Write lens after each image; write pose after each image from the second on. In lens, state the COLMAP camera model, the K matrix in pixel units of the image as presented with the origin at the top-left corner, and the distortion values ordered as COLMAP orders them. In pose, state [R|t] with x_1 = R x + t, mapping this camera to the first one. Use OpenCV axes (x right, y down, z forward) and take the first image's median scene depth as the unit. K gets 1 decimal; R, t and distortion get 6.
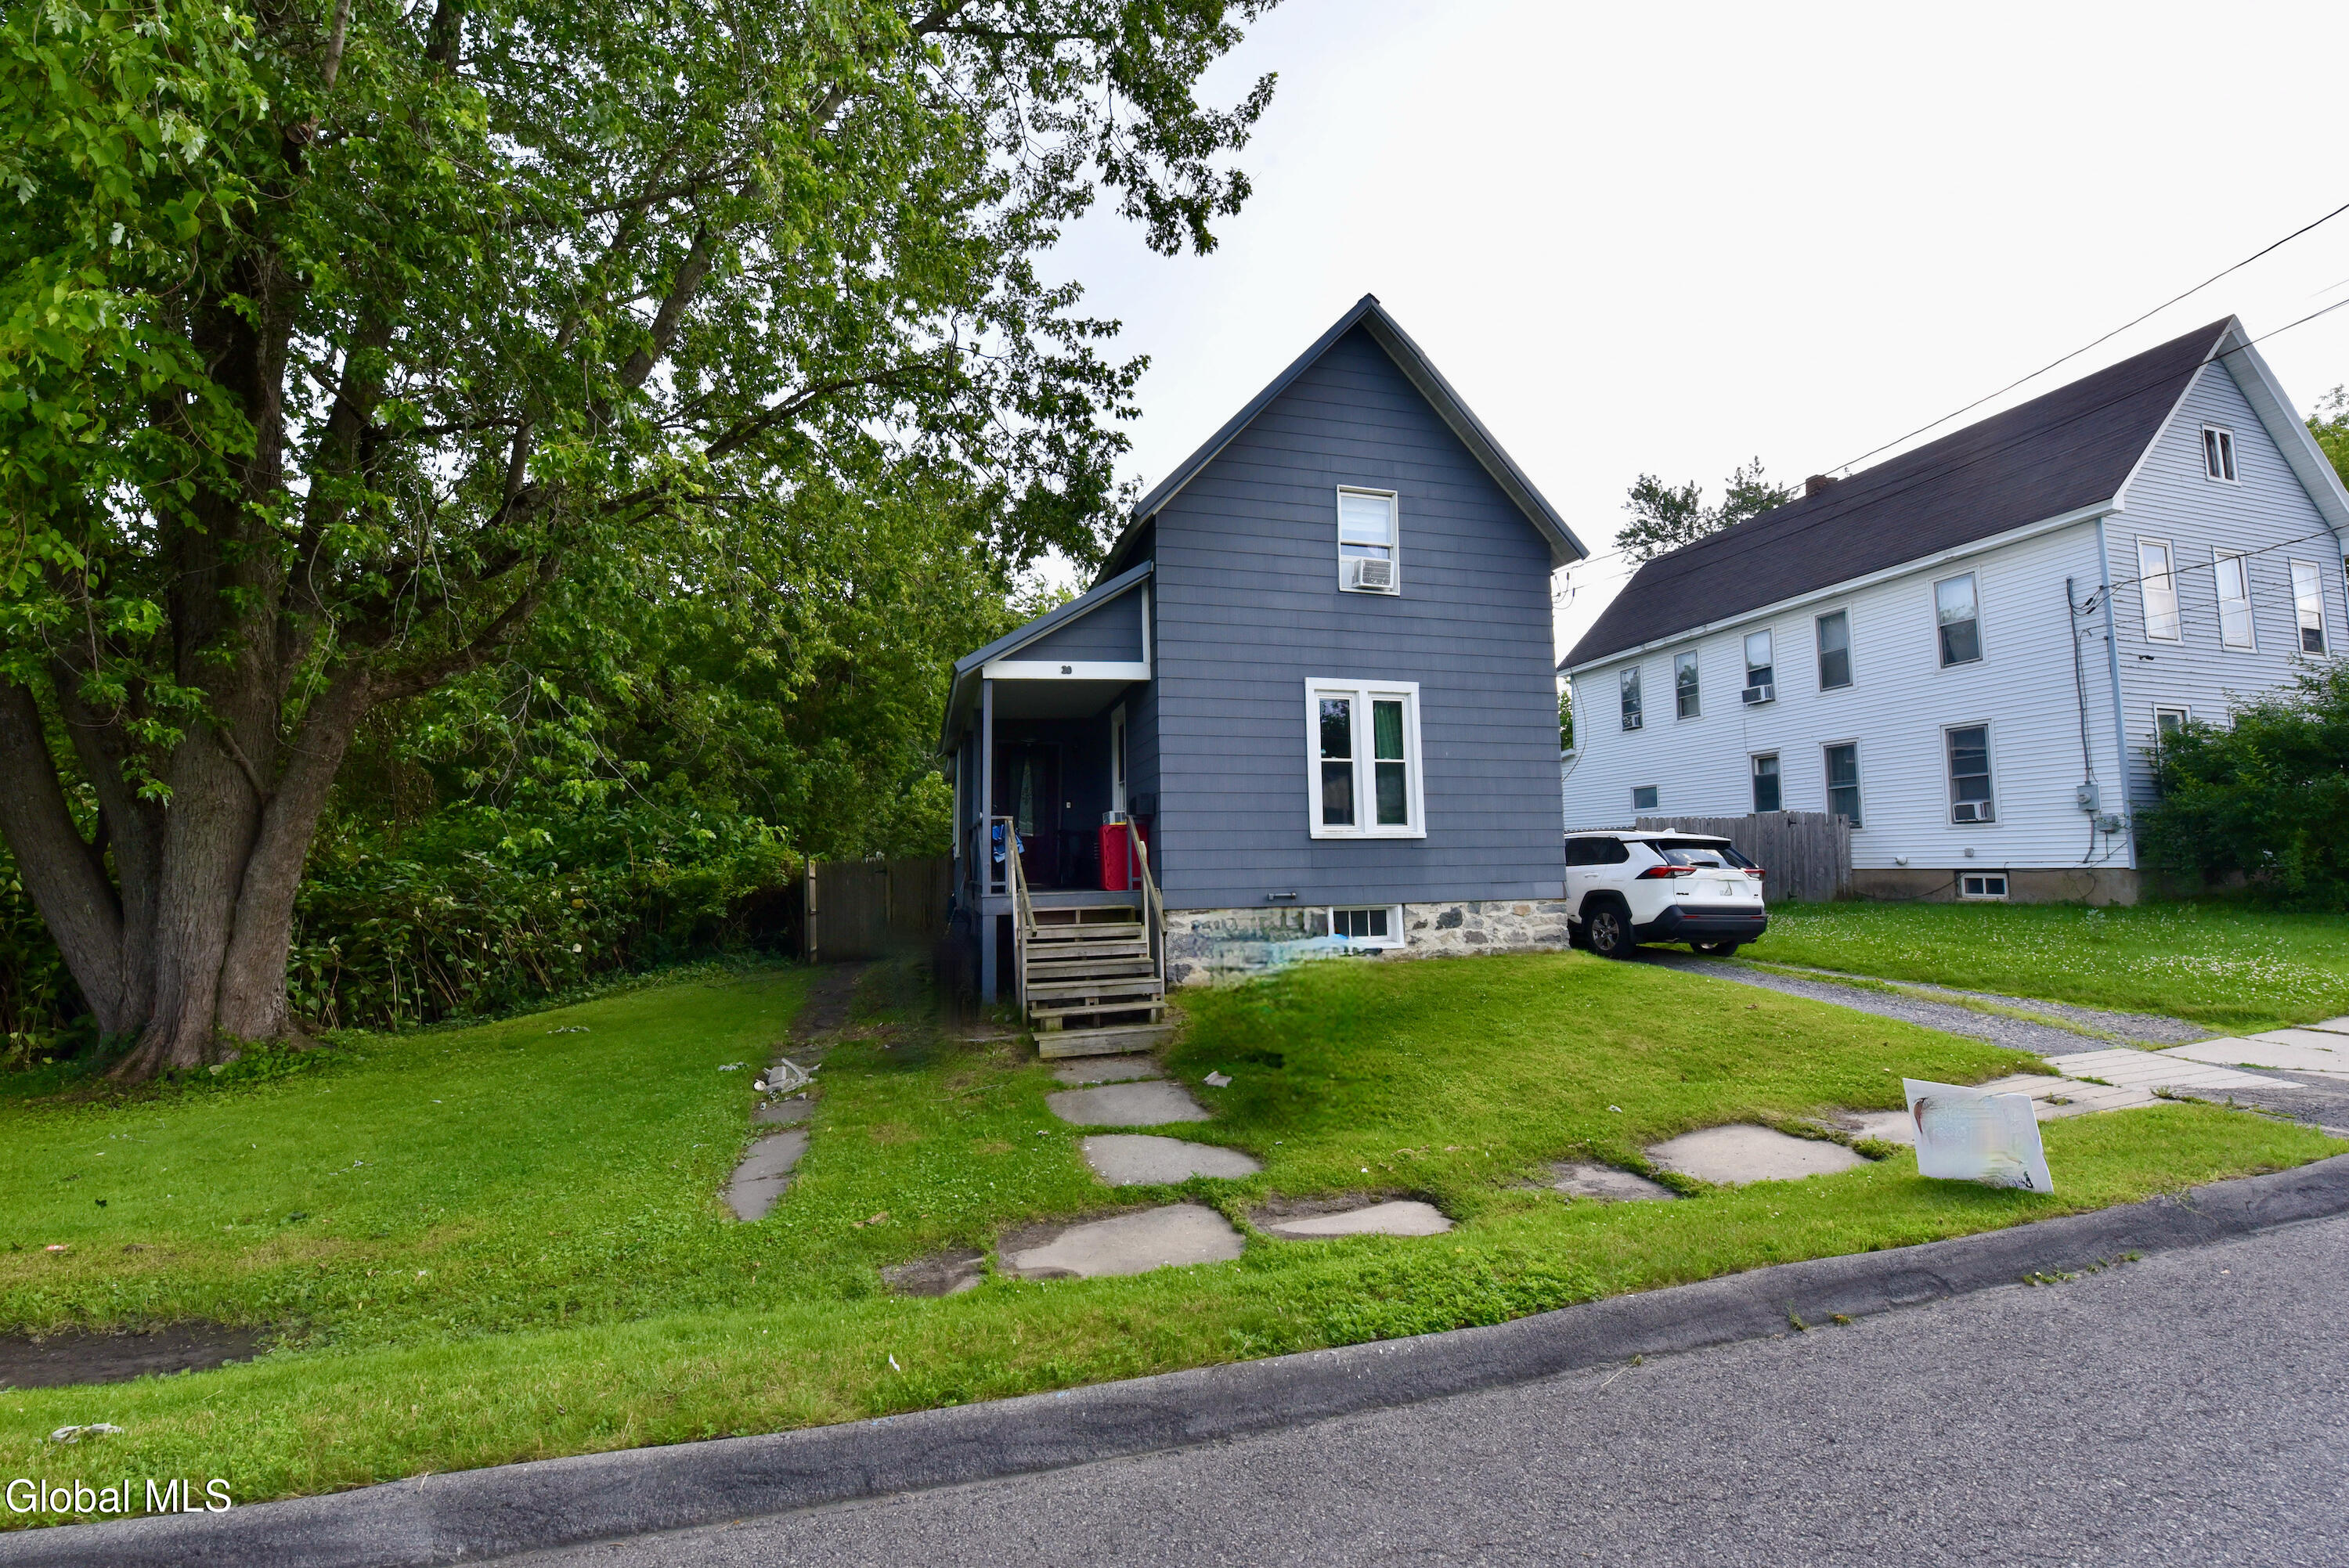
lens RADIAL K [[940.4, 0, 1180.0], [0, 940.4, 787.9], [0, 0, 1]] dist [-0.013399, -0.004899]
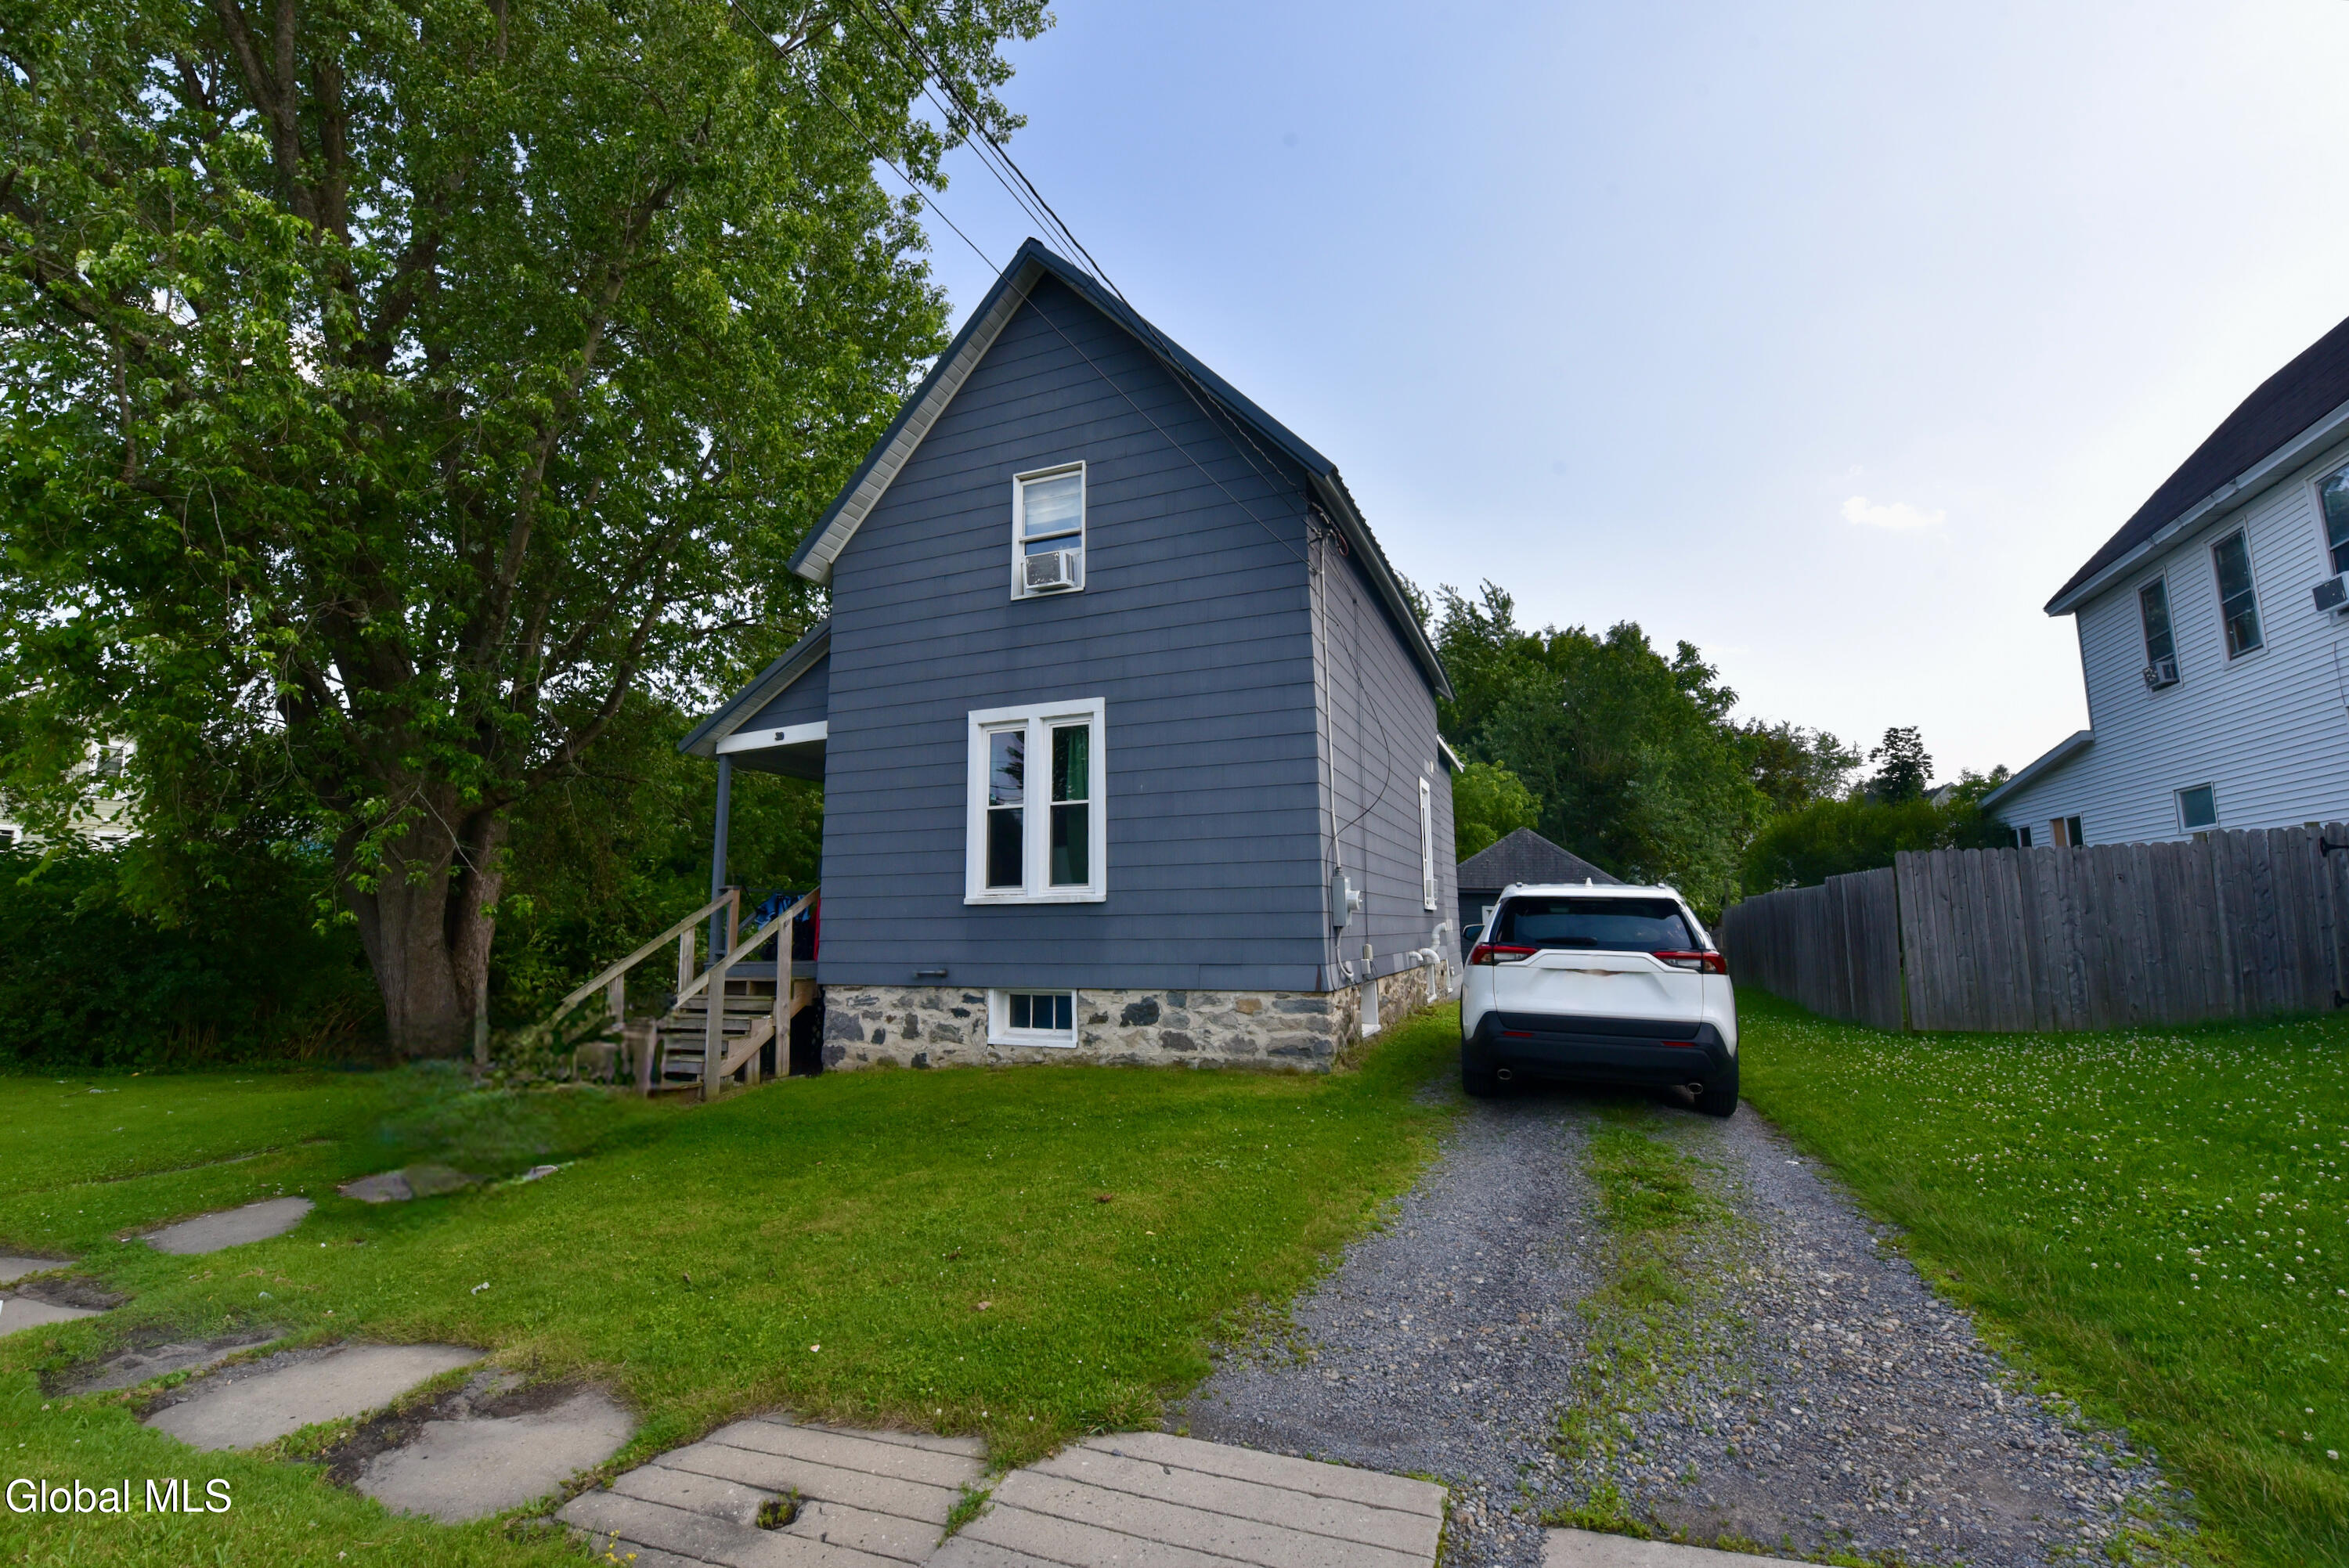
lens RADIAL K [[975.9, 0, 1177.1], [0, 975.9, 791.6], [0, 0, 1]] dist [-0.015276, -0.003726]
pose [[0.797297, -0.078739, -0.598429, 0.777524], [0.048734, 0.996615, -0.066202, 0.019868], [0.601616, 0.023618, 0.798436, 0.408643]]
